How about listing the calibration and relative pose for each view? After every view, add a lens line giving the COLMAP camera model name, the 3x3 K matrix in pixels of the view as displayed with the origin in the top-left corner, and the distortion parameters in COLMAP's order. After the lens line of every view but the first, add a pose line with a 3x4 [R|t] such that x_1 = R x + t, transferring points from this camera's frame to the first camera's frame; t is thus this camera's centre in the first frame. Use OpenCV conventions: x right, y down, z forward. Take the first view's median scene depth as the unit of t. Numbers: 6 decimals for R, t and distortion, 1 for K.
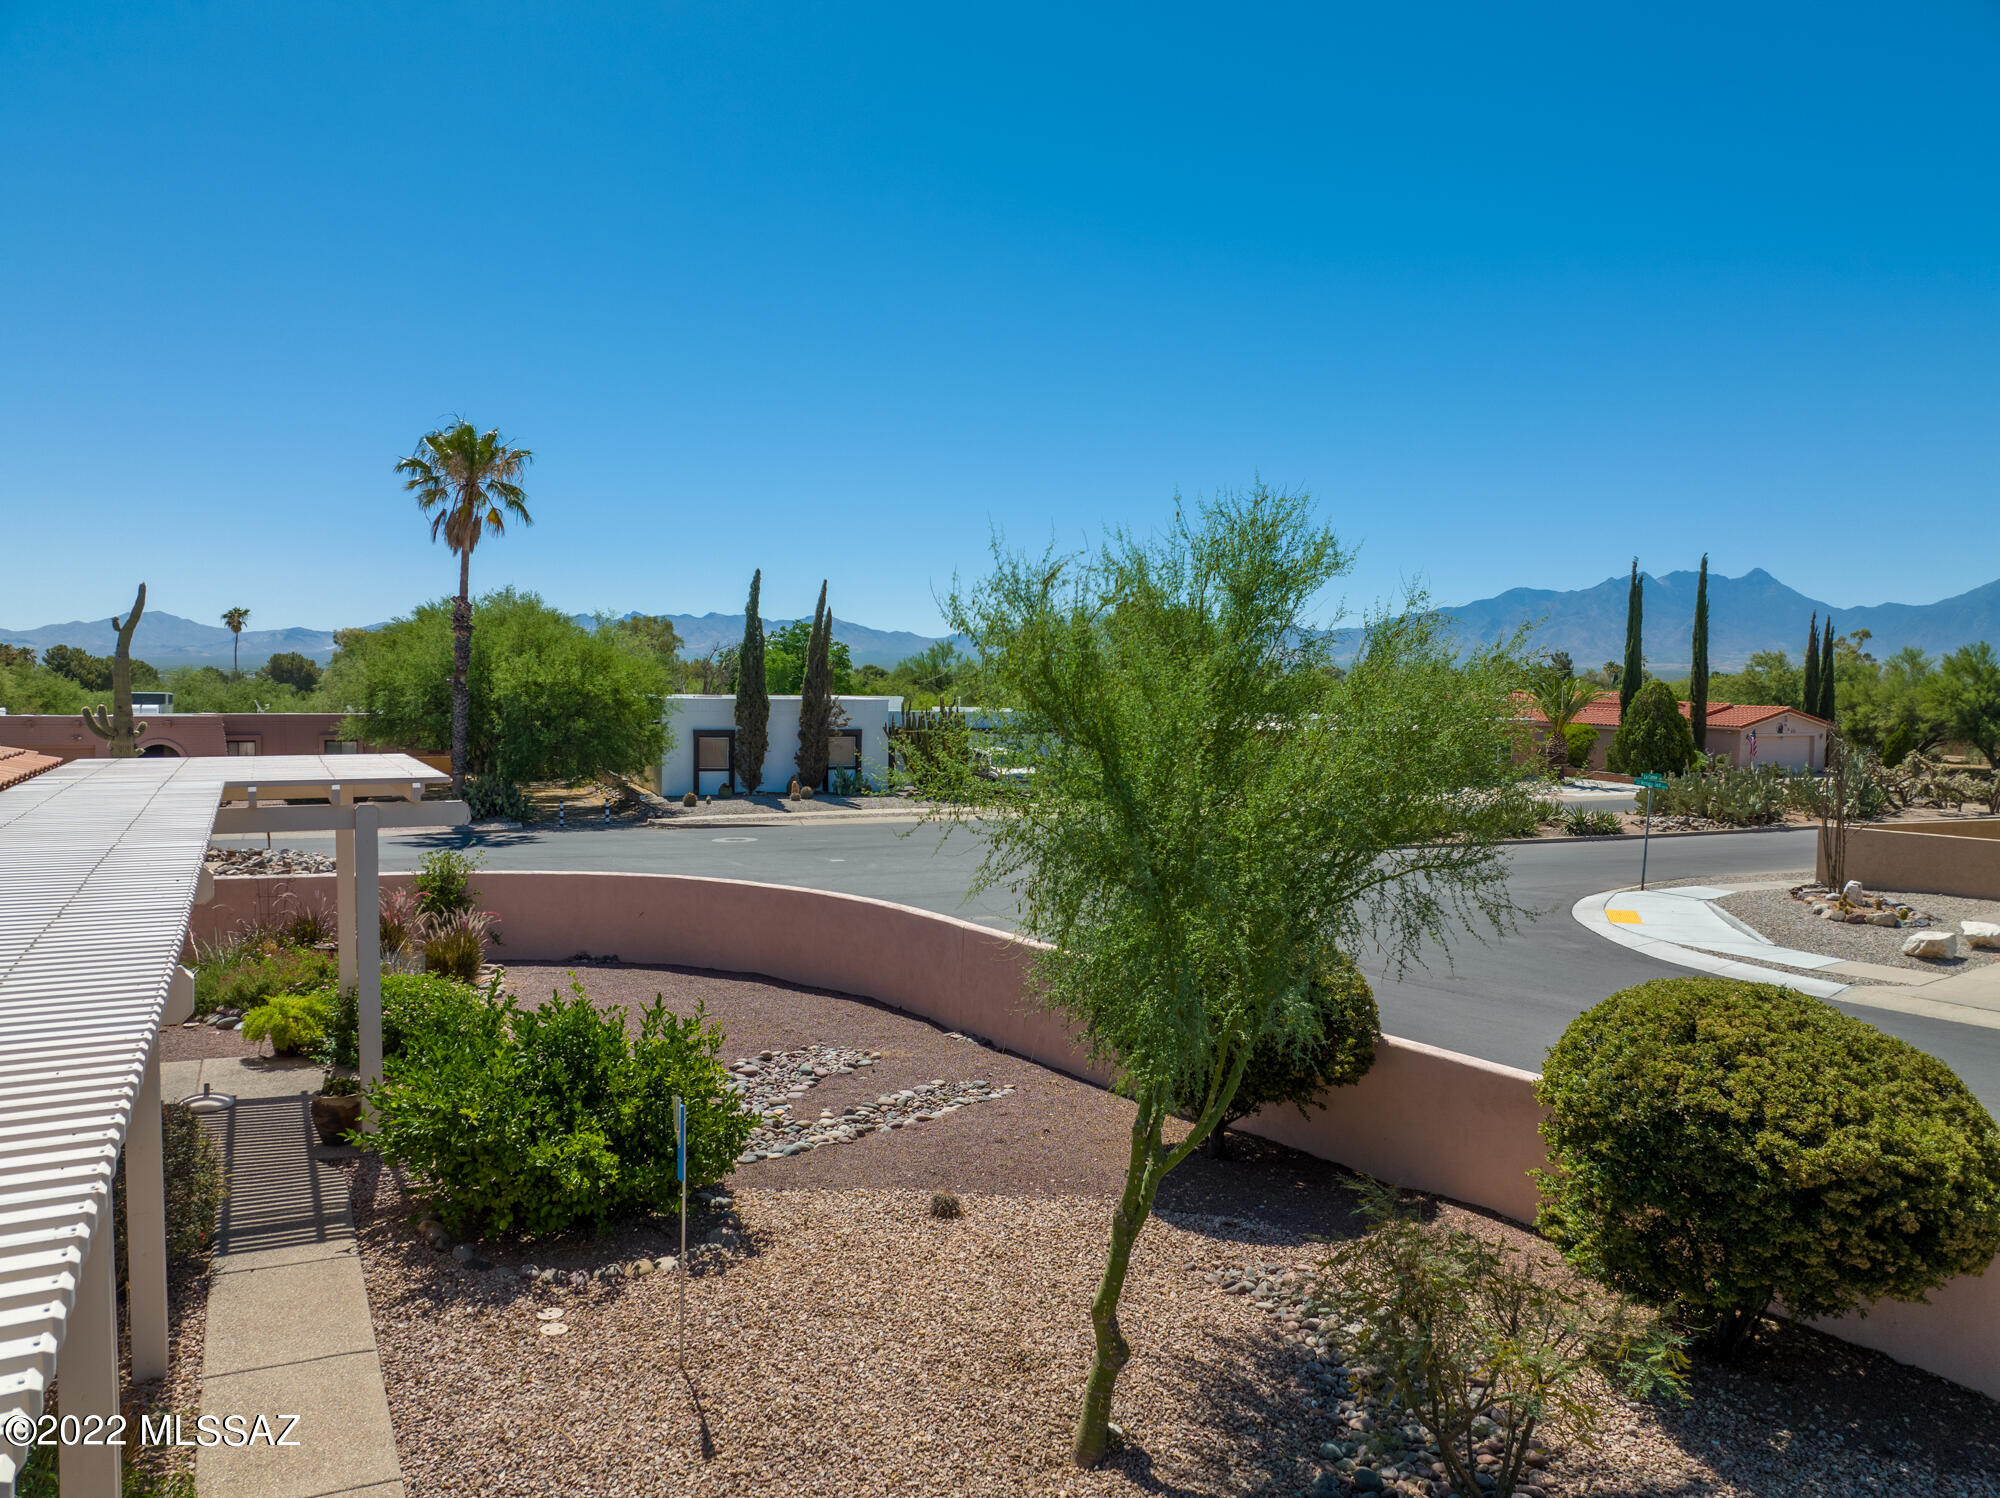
lens RADIAL K [[1418.4, 0, 996.3], [0, 1418.4, 749.6], [0, 0, 1]] dist [-0.044376, 0.014203]
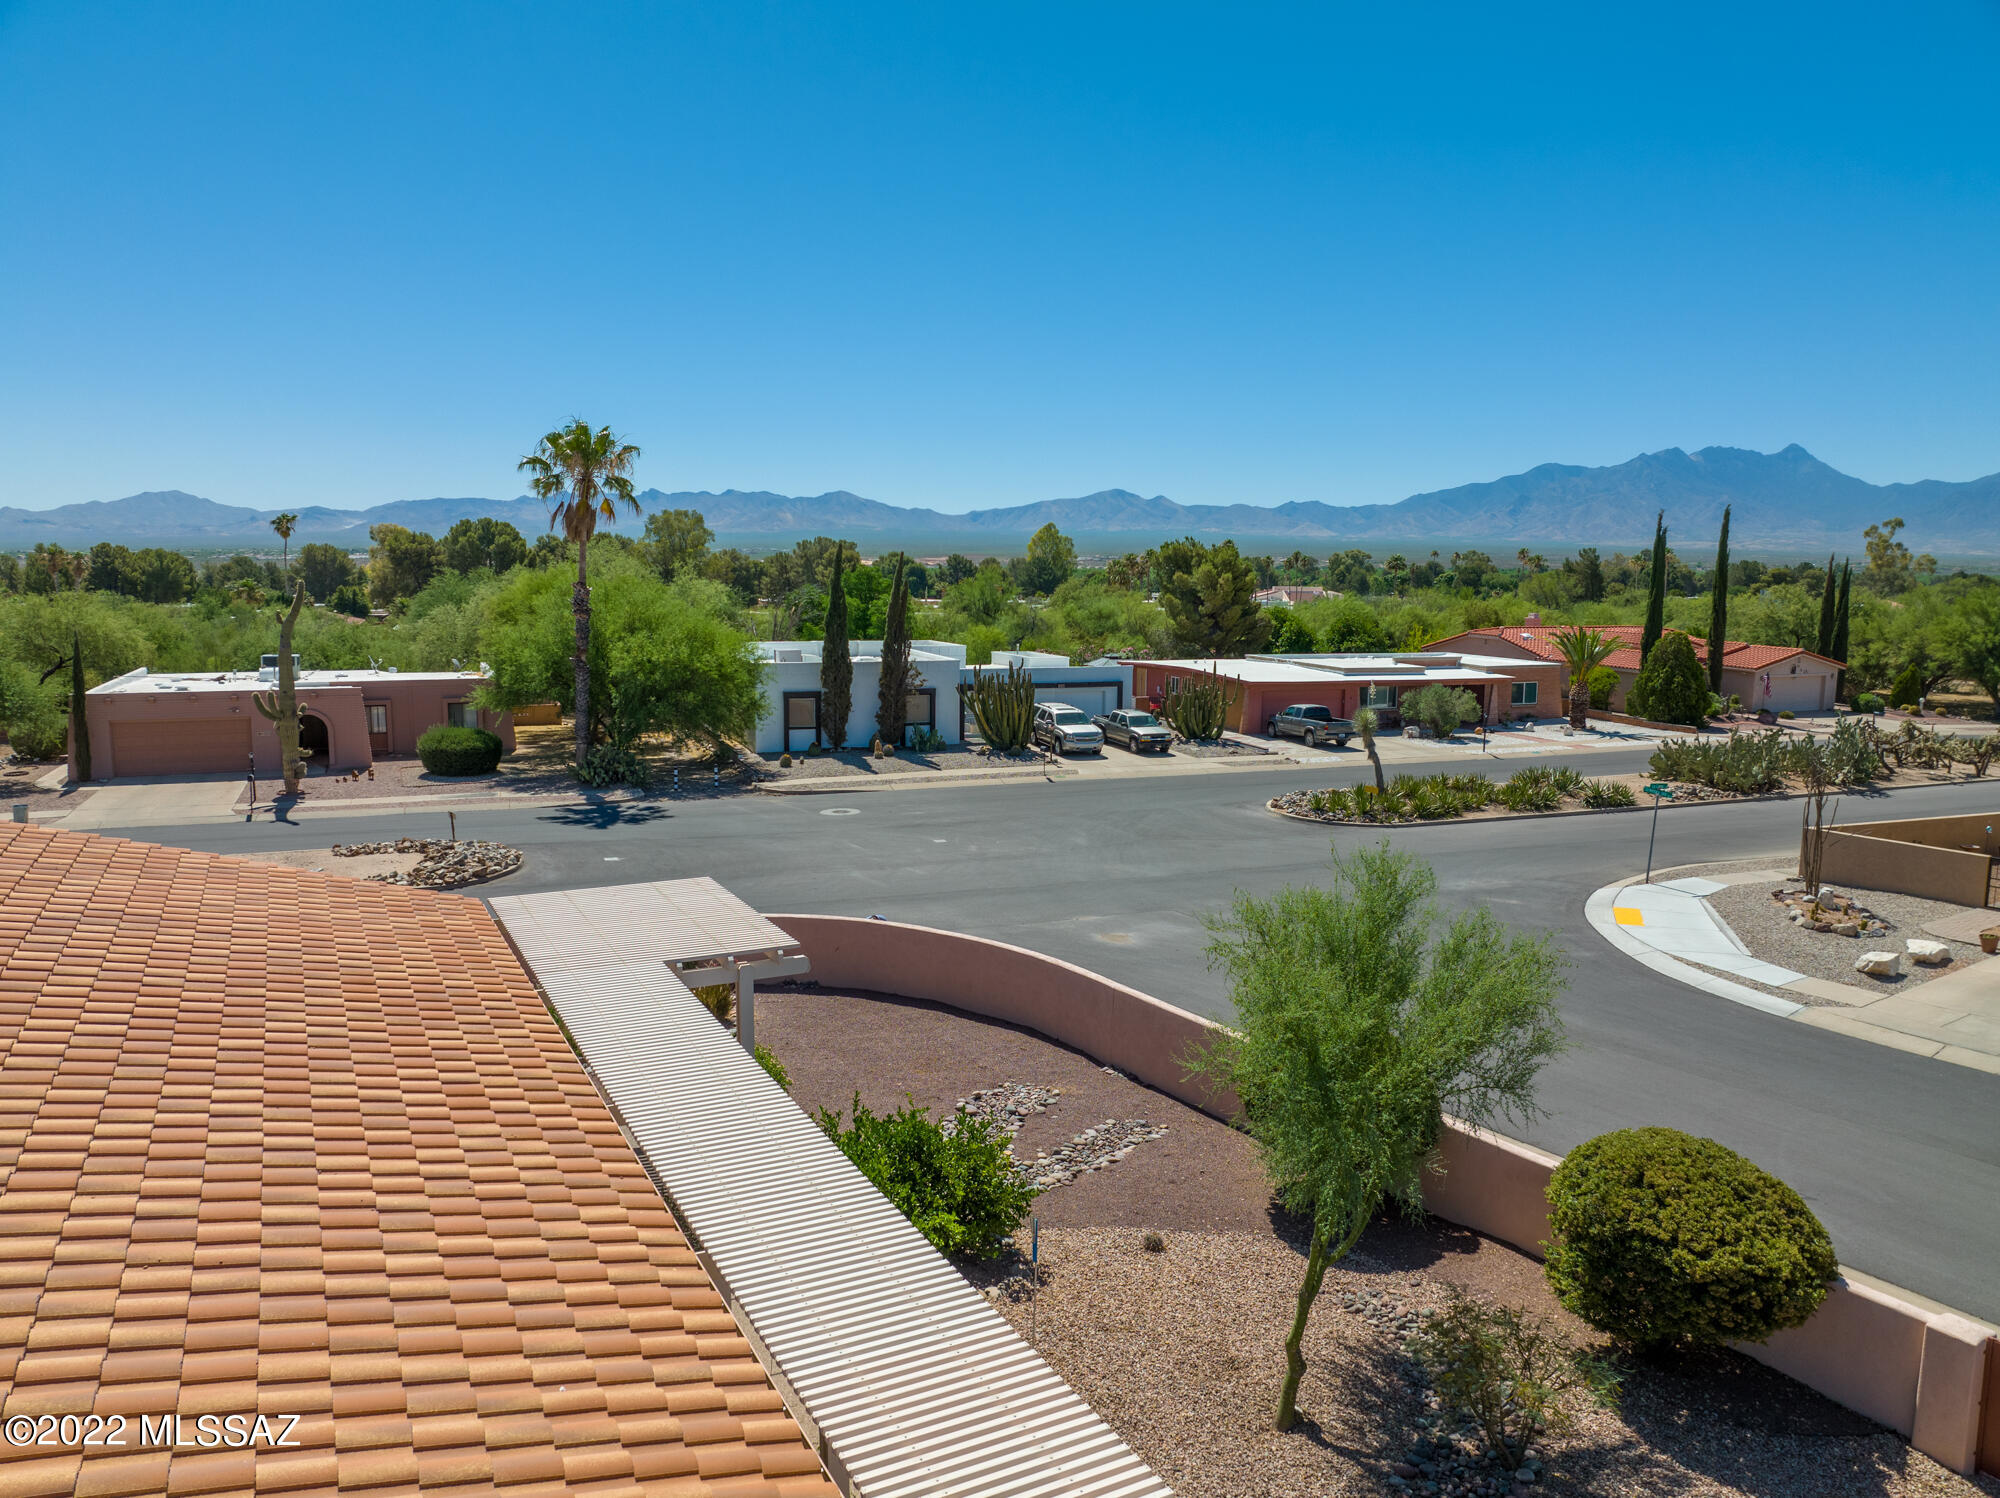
lens RADIAL K [[1418.4, 0, 996.1], [0, 1418.4, 752.6], [0, 0, 1]] dist [-0.044376, 0.014203]
pose [[0.999896, 0.000905, -0.014375, -0.075965], [0.000359, 0.996145, 0.087717, -0.138030], [0.014399, -0.087713, 0.996042, -0.192227]]
